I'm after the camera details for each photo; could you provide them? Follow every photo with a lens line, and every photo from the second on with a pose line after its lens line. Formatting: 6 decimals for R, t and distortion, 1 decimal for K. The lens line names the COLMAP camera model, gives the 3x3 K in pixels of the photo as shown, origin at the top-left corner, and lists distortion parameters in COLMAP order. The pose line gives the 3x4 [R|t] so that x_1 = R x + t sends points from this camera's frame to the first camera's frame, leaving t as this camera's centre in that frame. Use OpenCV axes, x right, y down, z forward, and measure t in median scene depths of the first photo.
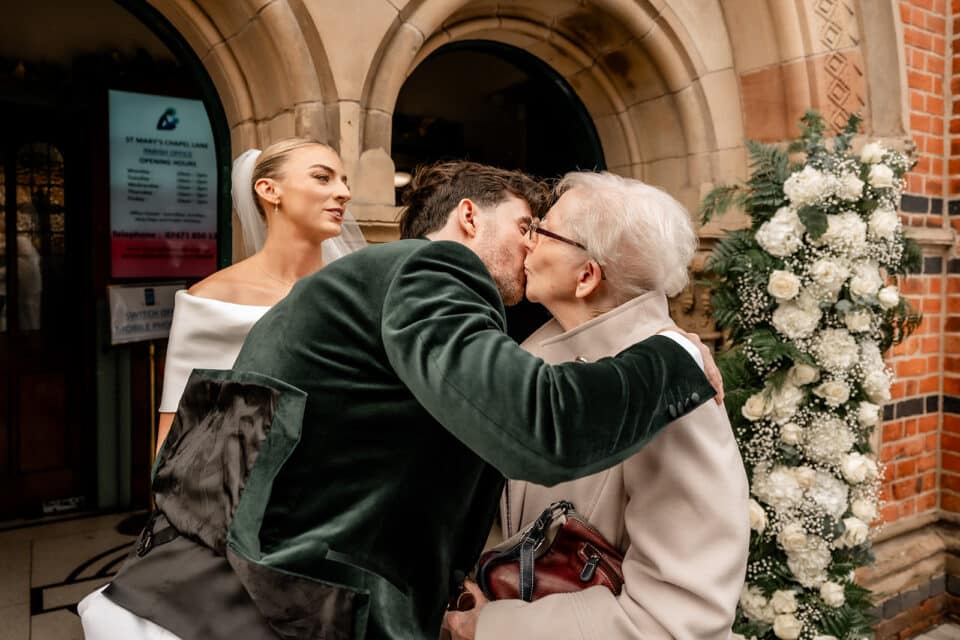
lens RADIAL K [[746.1, 0, 524.1], [0, 746.1, 281.4], [0, 0, 1]] dist [-0.005933, -0.003410]
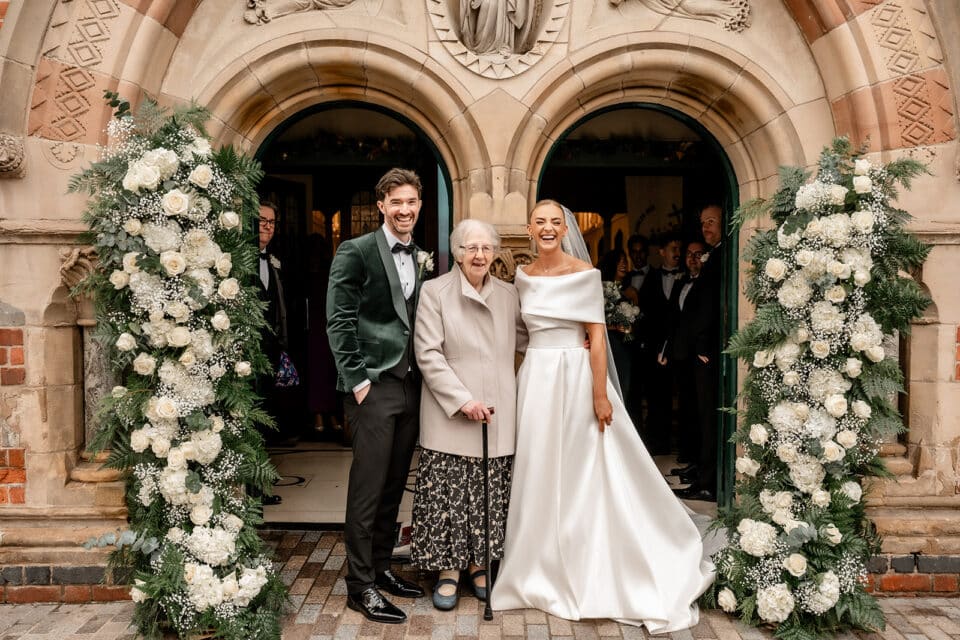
lens RADIAL K [[819.3, 0, 480.0], [0, 819.3, 320.0], [0, 0, 1]] dist [-0.002507, 0.000899]
pose [[0.849393, 0.014288, -0.527567, 0.659143], [-0.004178, 0.999784, 0.020350, 0.068185], [0.527744, -0.015081, 0.849270, -0.570413]]
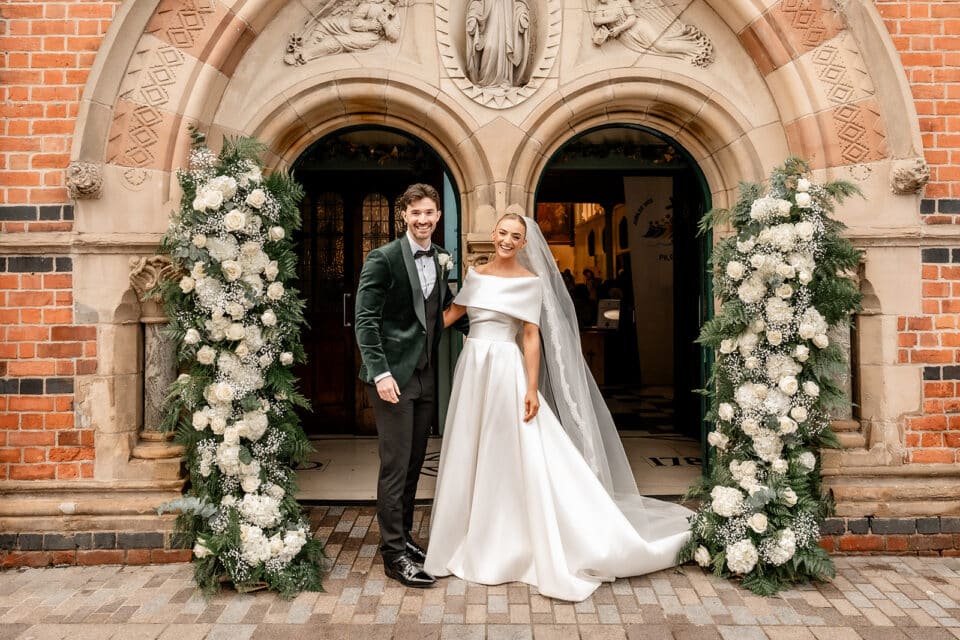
lens RADIAL K [[858.2, 0, 478.0], [0, 858.2, 244.0], [0, 0, 1]] dist [-0.001560, -0.005117]
pose [[0.847806, -0.033574, -0.529243, 0.838703], [0.004369, 0.998402, -0.056336, 0.049381], [0.530289, 0.045450, 0.846598, -0.882533]]
